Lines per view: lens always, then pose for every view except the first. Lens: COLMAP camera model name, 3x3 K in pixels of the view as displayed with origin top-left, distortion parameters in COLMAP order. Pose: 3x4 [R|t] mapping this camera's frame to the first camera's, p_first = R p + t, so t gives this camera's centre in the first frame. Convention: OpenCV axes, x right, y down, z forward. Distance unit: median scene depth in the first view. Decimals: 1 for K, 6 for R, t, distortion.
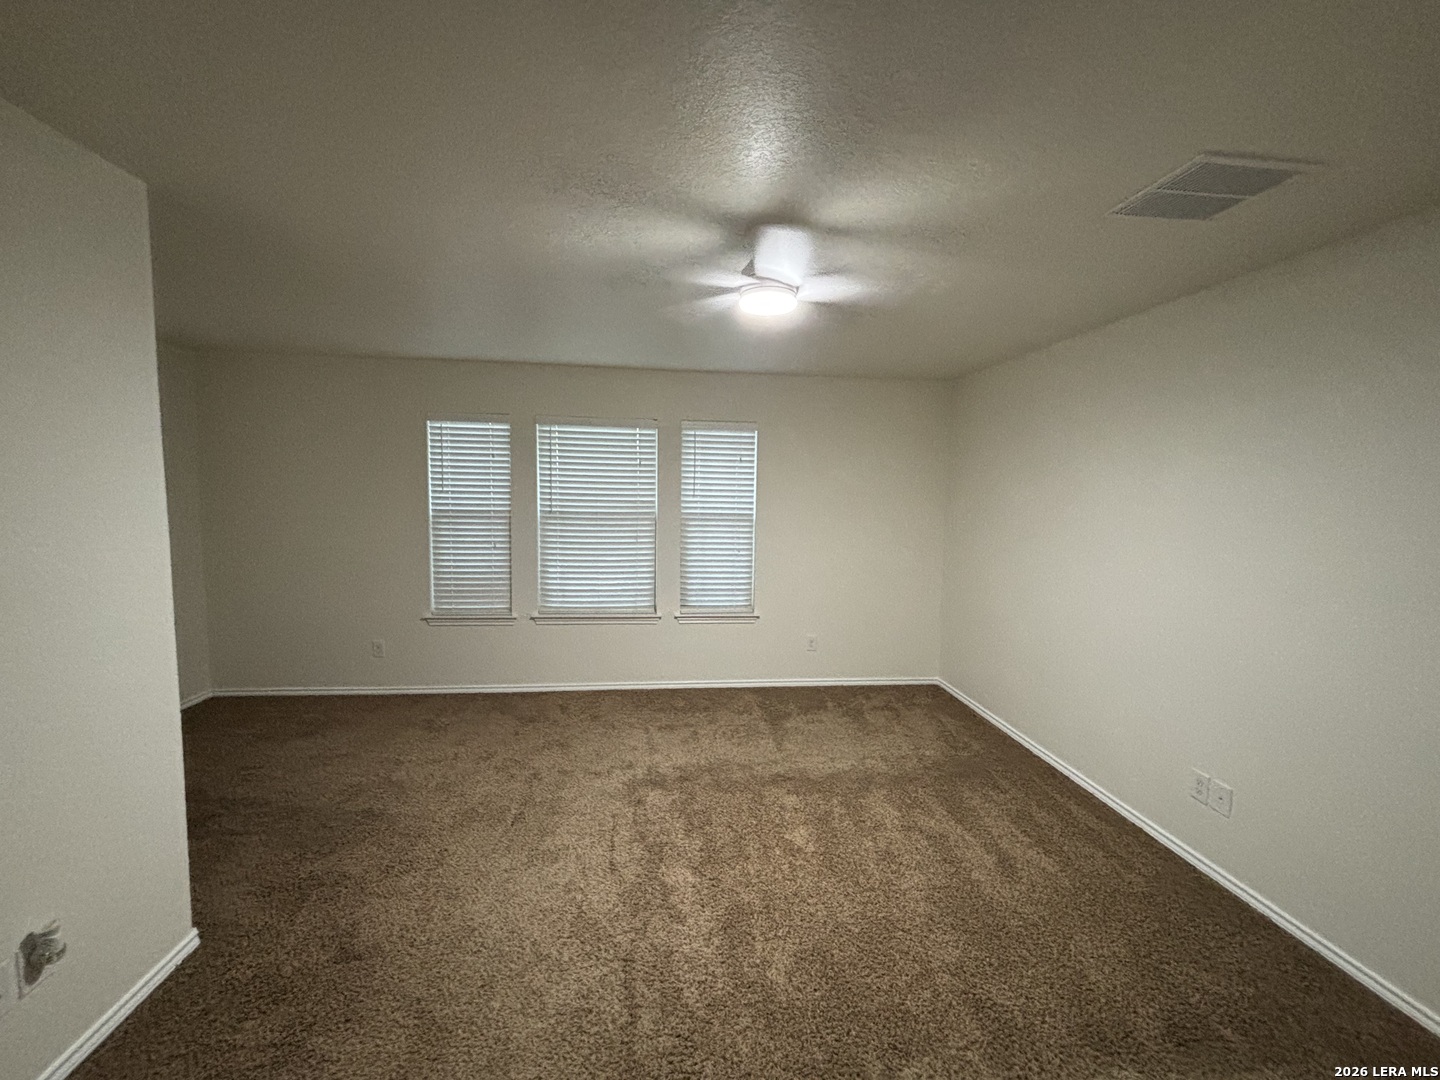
lens RADIAL K [[581.3, 0, 718.1], [0, 581.3, 530.1], [0, 0, 1]] dist [-0.000994, 0.001976]
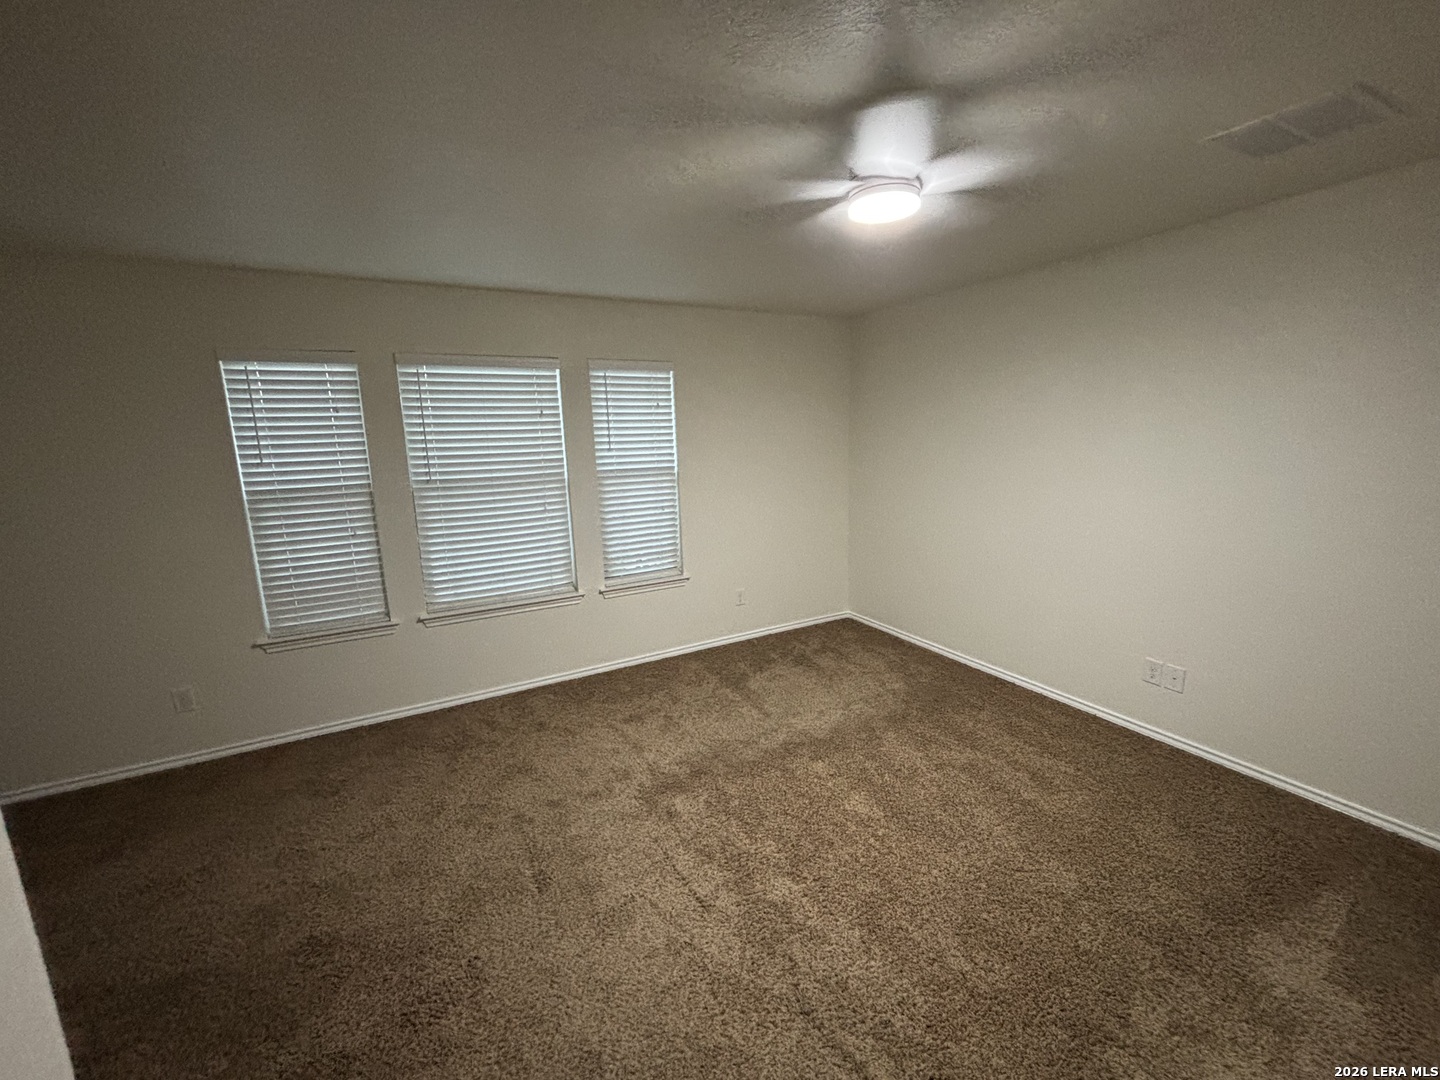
lens RADIAL K [[581.3, 0, 718.6], [0, 581.3, 535.9], [0, 0, 1]] dist [-0.000994, 0.001976]
pose [[0.926097, -0.111450, 0.360448, -0.224385], [0.073343, 0.990329, 0.117769, -0.023132], [-0.370087, -0.082629, 0.925315, 0.145413]]
